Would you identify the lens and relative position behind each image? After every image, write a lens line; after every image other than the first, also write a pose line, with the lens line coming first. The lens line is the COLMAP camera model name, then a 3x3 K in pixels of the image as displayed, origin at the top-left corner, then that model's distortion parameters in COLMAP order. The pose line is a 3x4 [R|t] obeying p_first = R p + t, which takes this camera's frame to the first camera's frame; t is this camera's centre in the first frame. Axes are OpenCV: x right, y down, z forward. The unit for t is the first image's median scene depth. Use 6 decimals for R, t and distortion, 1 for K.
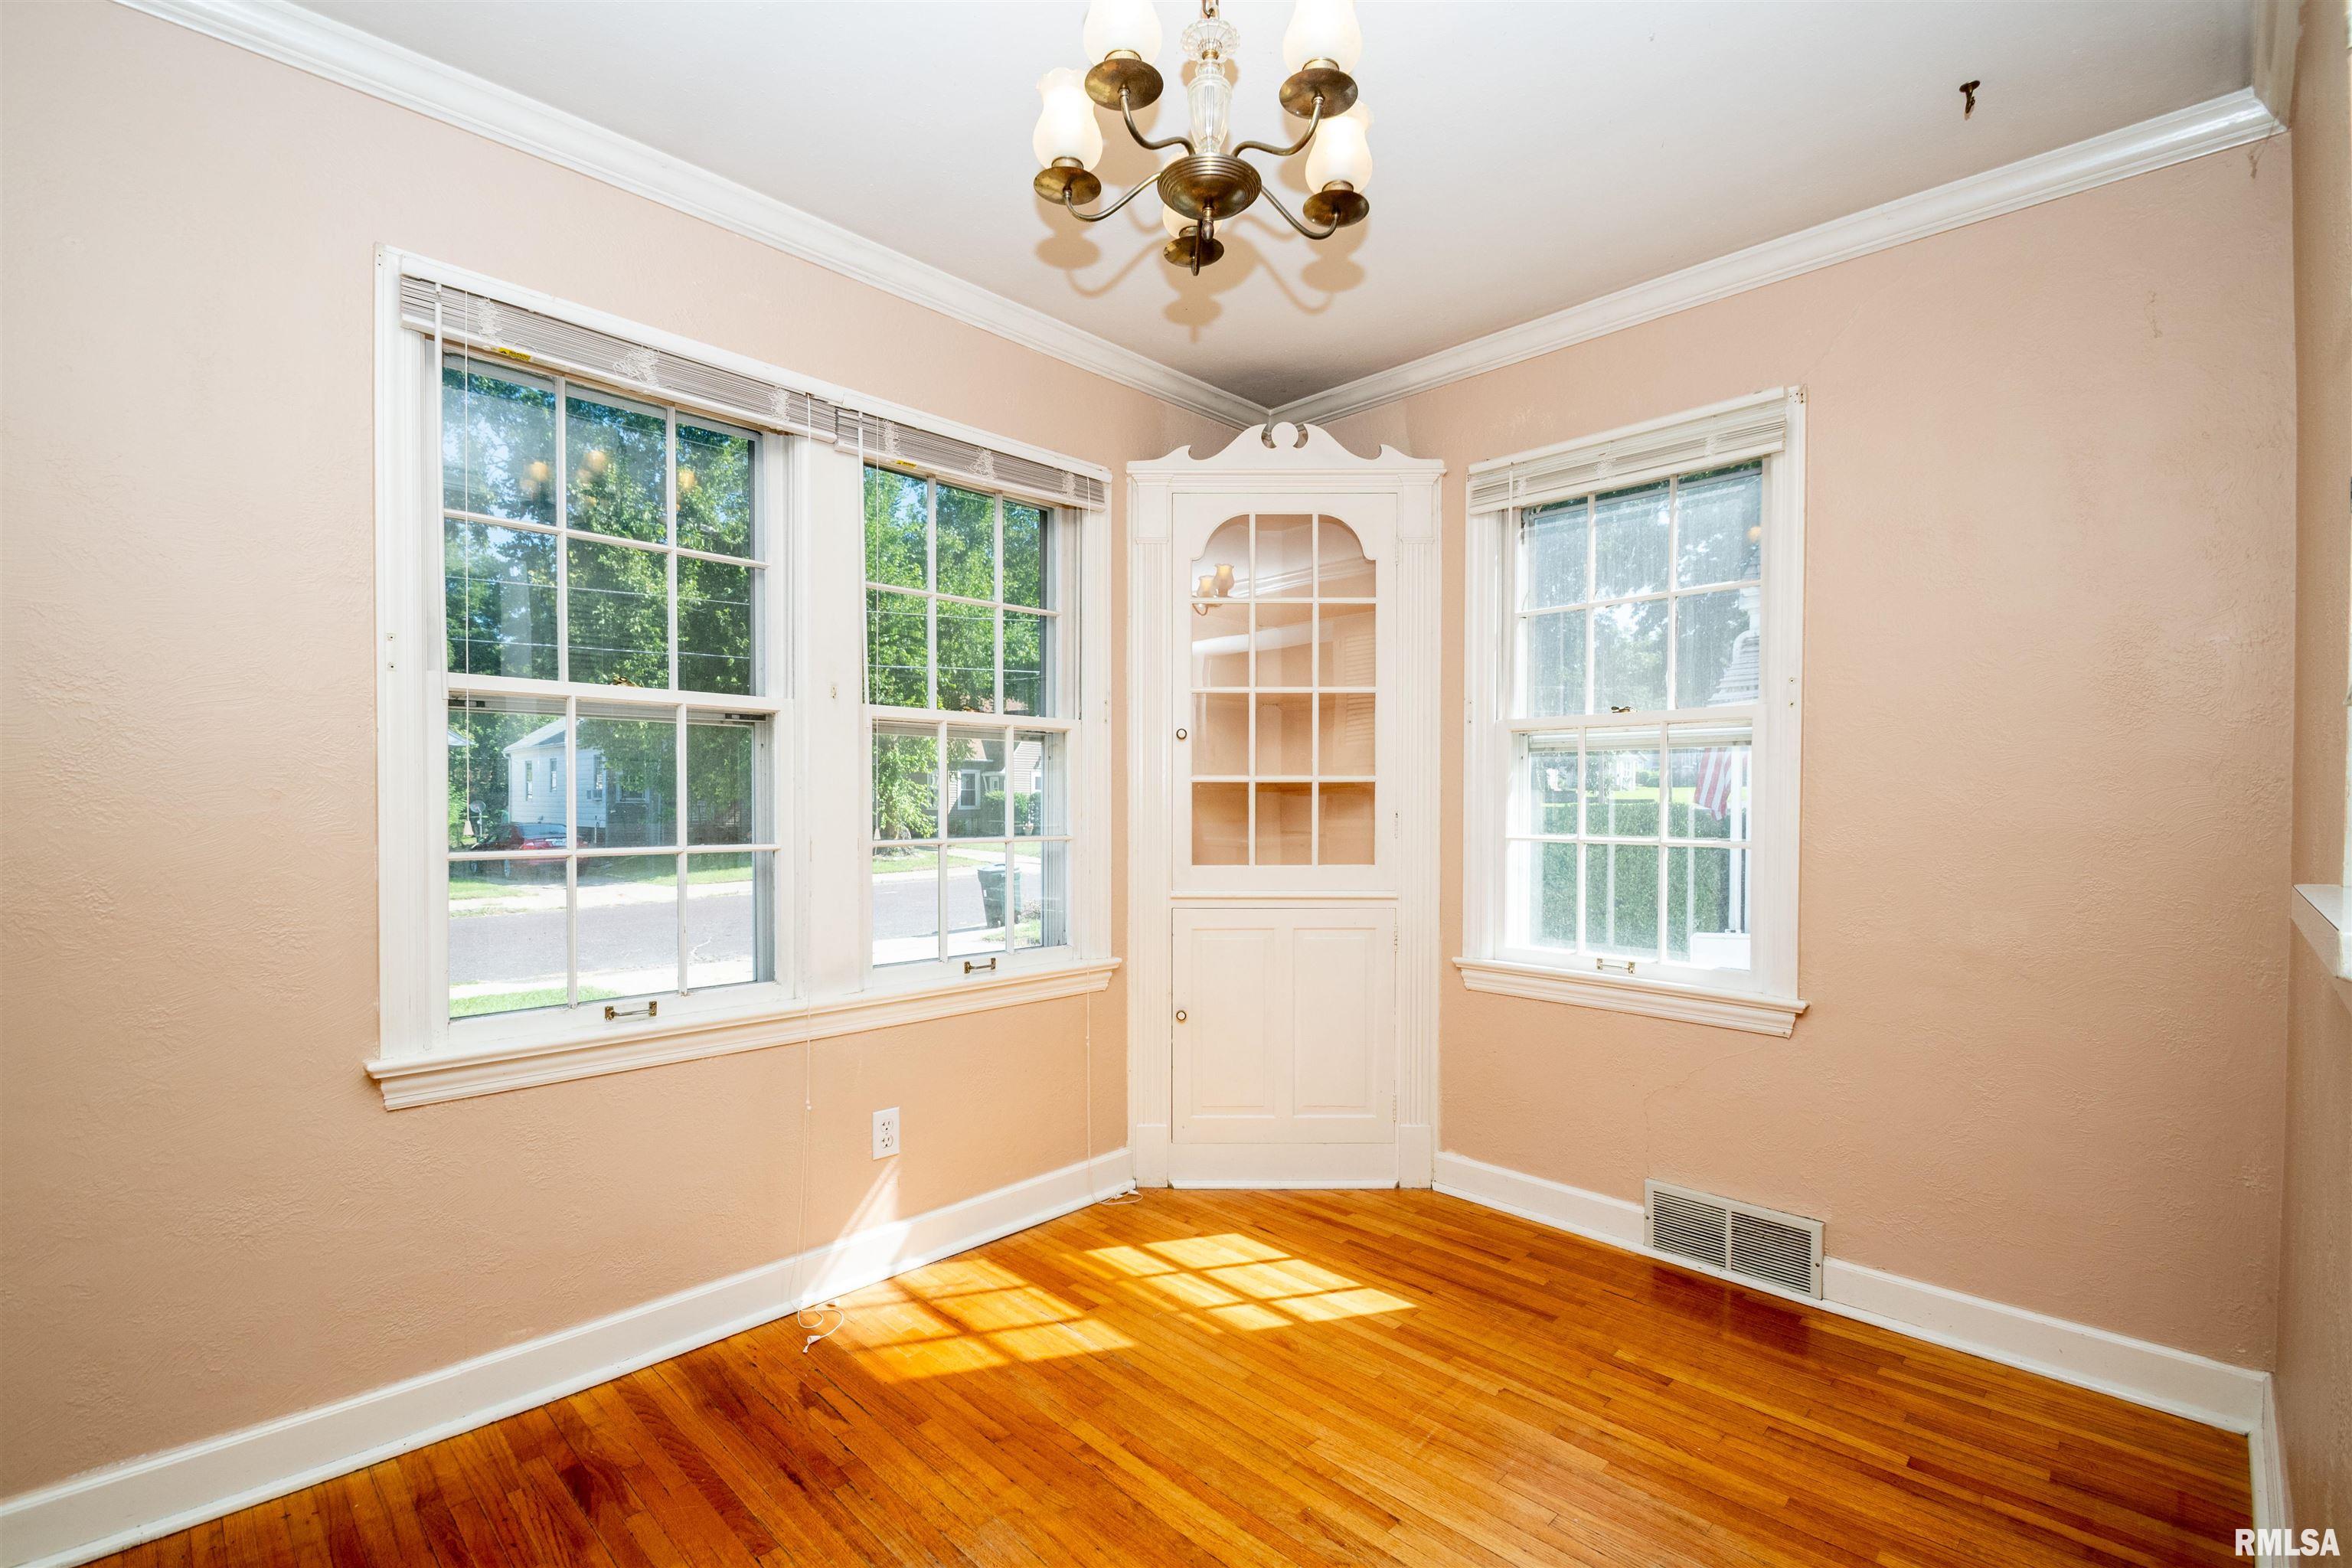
lens RADIAL K [[1010.8, 0, 1149.7], [0, 1010.8, 815.1], [0, 0, 1]] dist [-0.023428, -0.004809]
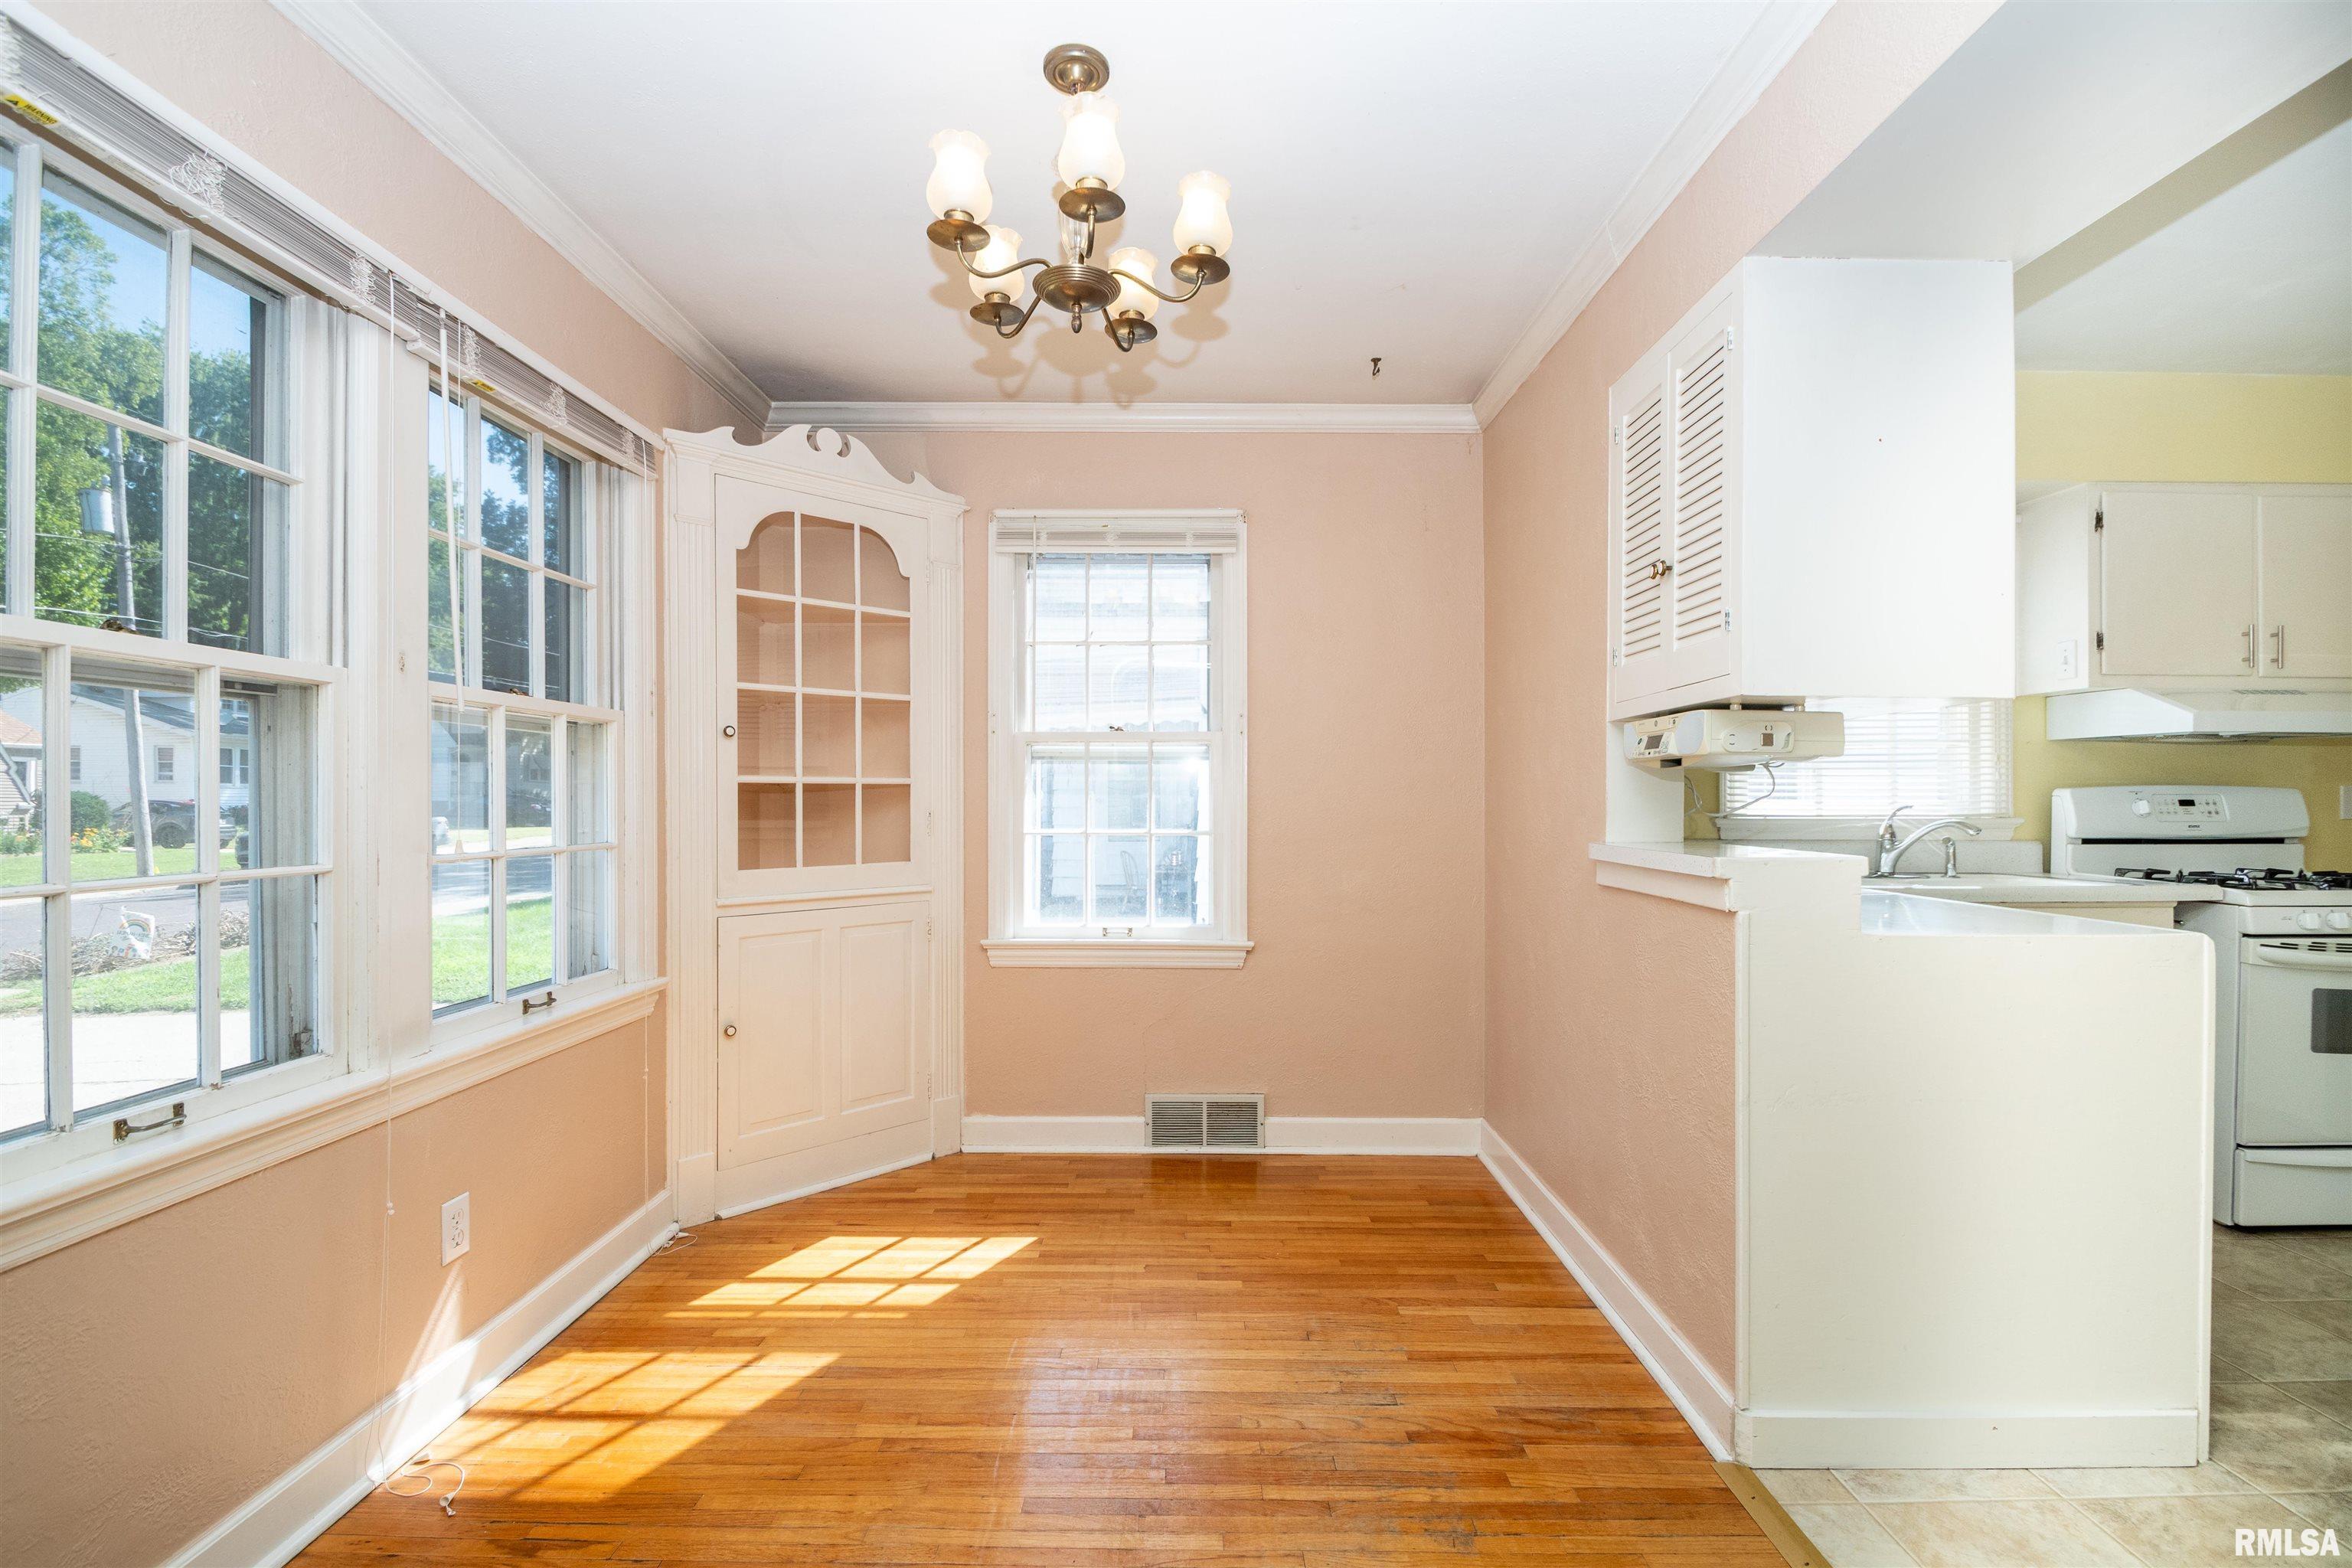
lens RADIAL K [[1010.8, 0, 1204.4], [0, 1010.8, 790.5], [0, 0, 1]] dist [-0.023428, -0.004809]
pose [[0.693256, 0.003396, 0.720684, -0.407947], [0.013360, 0.999756, -0.017563, -0.003118], [-0.720568, 0.021804, 0.693041, 0.040911]]
